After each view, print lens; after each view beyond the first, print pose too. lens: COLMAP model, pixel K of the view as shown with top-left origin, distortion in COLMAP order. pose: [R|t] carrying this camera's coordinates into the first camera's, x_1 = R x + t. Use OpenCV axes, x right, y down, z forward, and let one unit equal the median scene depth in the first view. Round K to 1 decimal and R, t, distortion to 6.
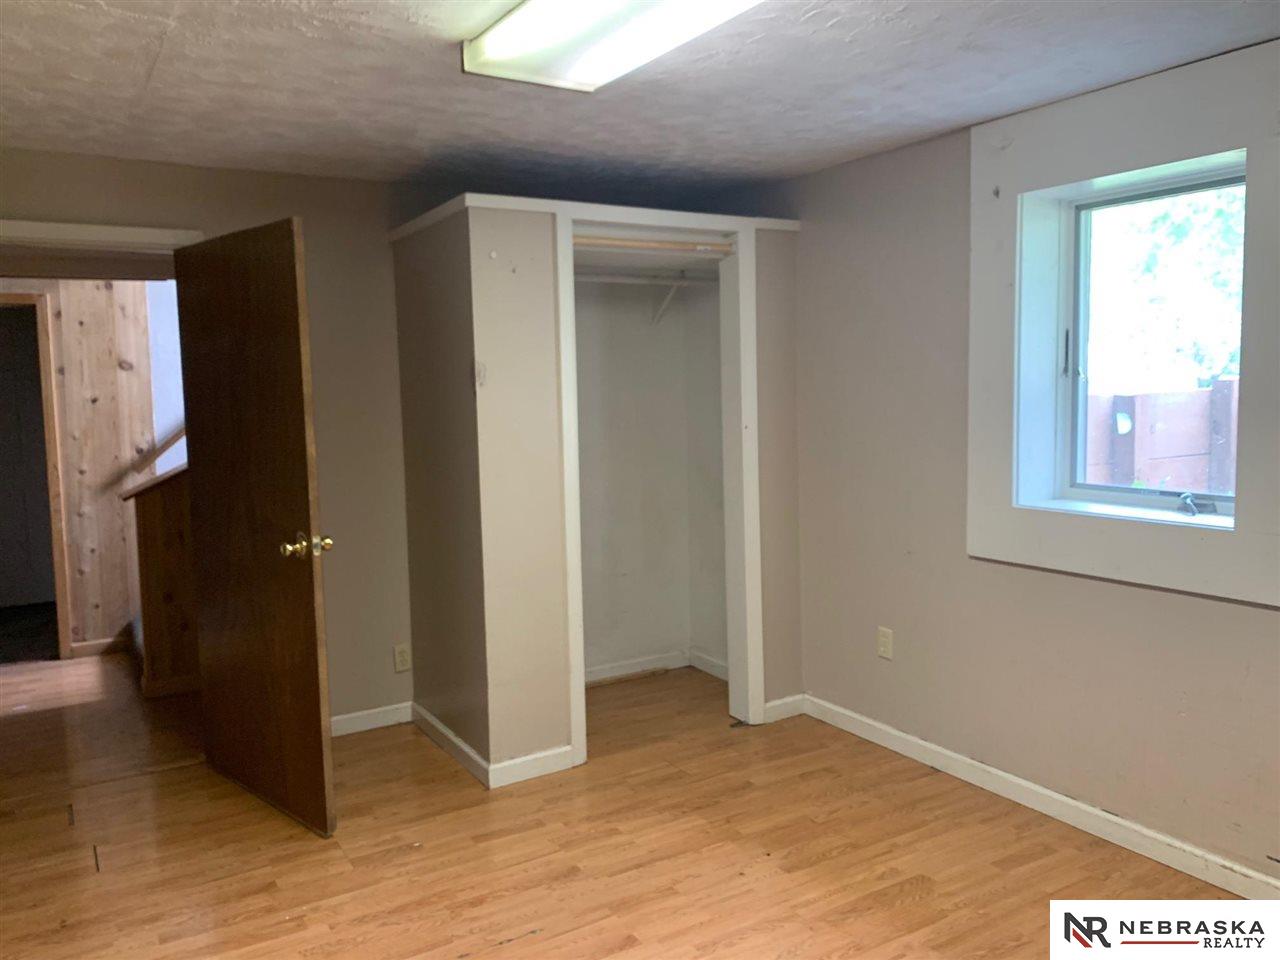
lens RADIAL K [[970.9, 0, 639.0], [0, 970.9, 477.0], [0, 0, 1]] dist [0.041006, -0.014795]
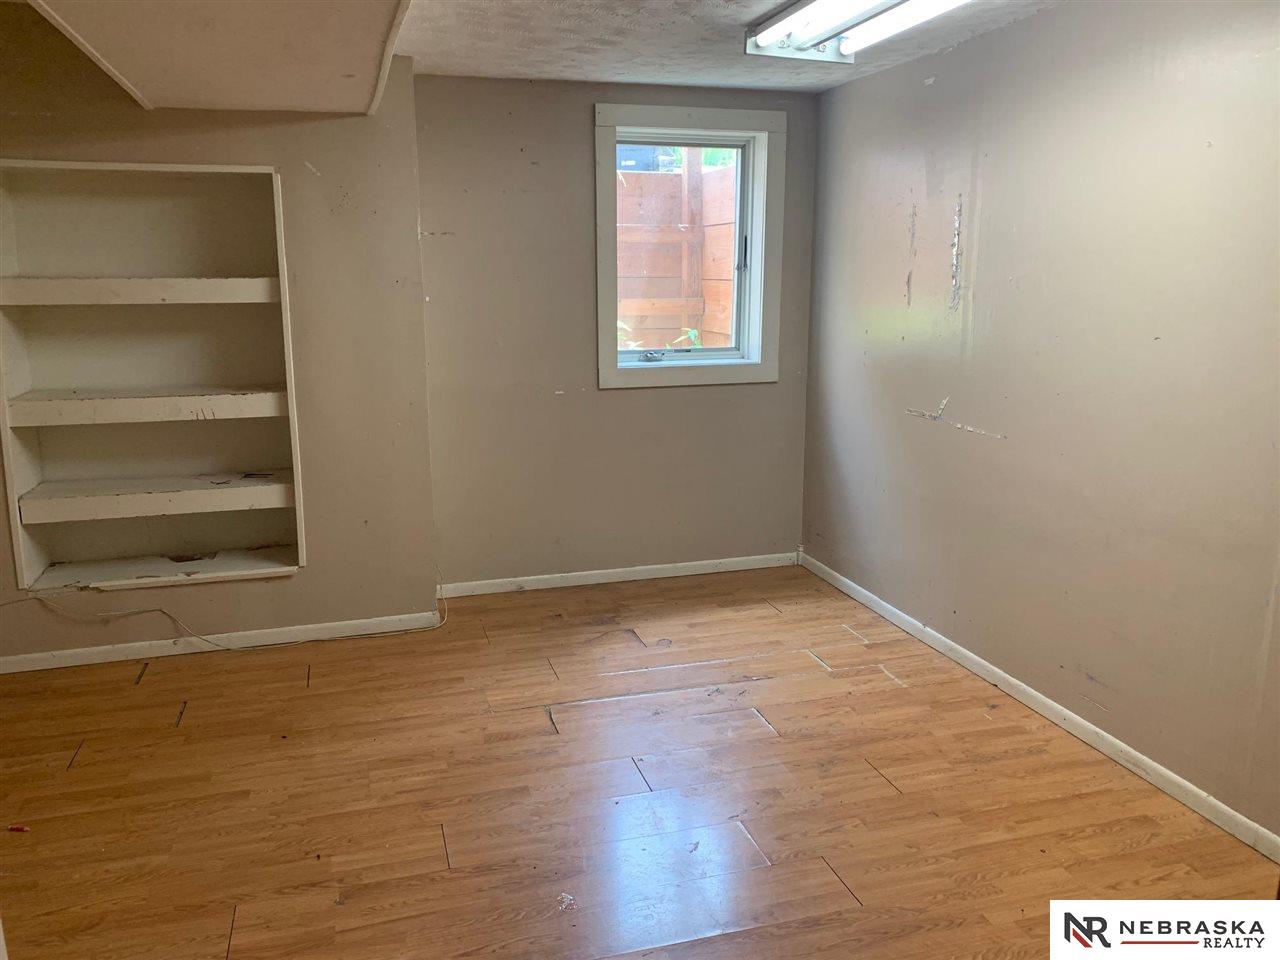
lens RADIAL K [[970.9, 0, 639.2], [0, 970.9, 478.2], [0, 0, 1]] dist [0.041006, -0.014795]
pose [[-0.965422, -0.027495, 0.259238, 0.376484], [0.047792, 0.958901, 0.279685, -0.170563], [-0.256274, 0.282404, -0.924431, 1.864012]]
